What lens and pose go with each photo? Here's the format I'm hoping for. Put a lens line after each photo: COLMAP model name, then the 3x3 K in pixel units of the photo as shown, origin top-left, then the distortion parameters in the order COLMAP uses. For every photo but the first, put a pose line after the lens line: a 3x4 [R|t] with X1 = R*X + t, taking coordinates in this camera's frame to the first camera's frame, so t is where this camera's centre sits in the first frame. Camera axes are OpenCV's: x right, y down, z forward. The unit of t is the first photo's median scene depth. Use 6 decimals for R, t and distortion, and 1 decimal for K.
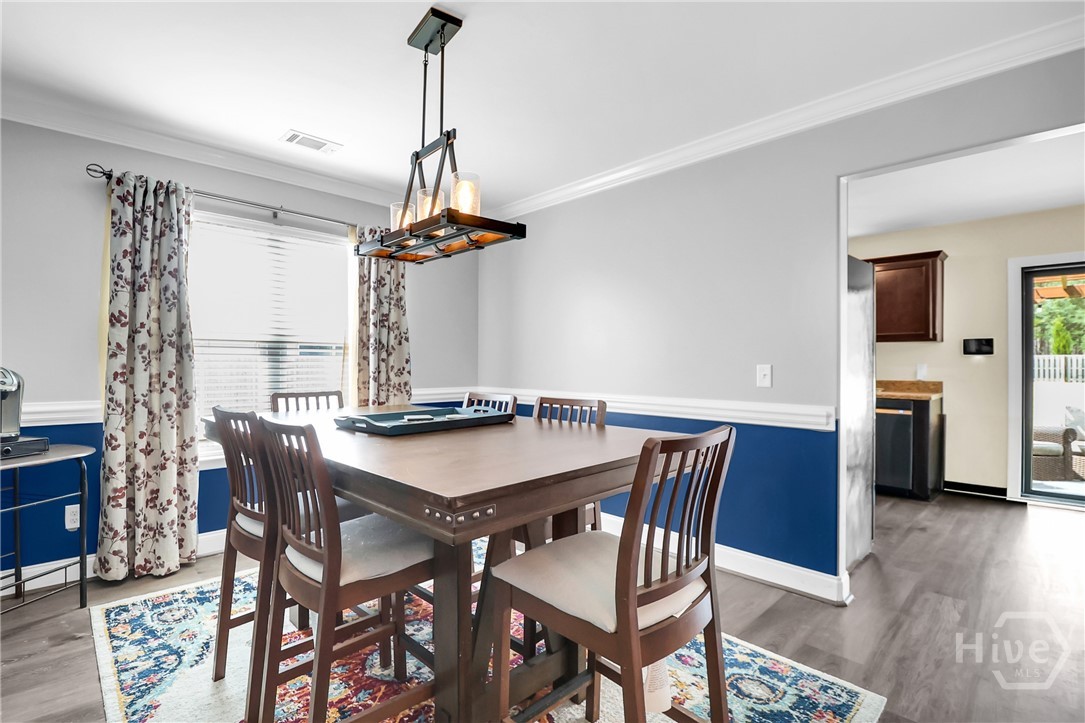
lens RADIAL K [[506.1, 0, 542.6], [0, 506.1, 356.5], [0, 0, 1]] dist [0.000418, 0.000091]
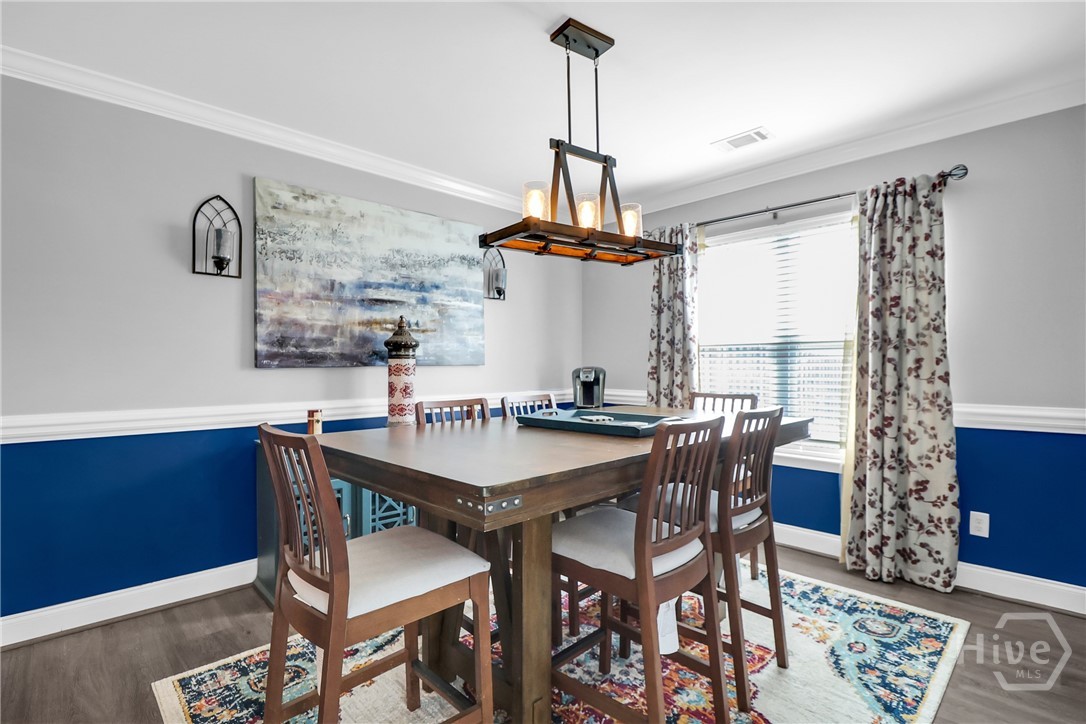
lens RADIAL K [[506.6, 0, 543.2], [0, 506.6, 368.5], [0, 0, 1]] dist [0.000418, 0.000091]
pose [[-0.012874, 0.007904, -0.999886, 0.475550], [0.018017, 0.999808, 0.007672, 0.004660], [0.999755, -0.017916, -0.013014, 0.551567]]
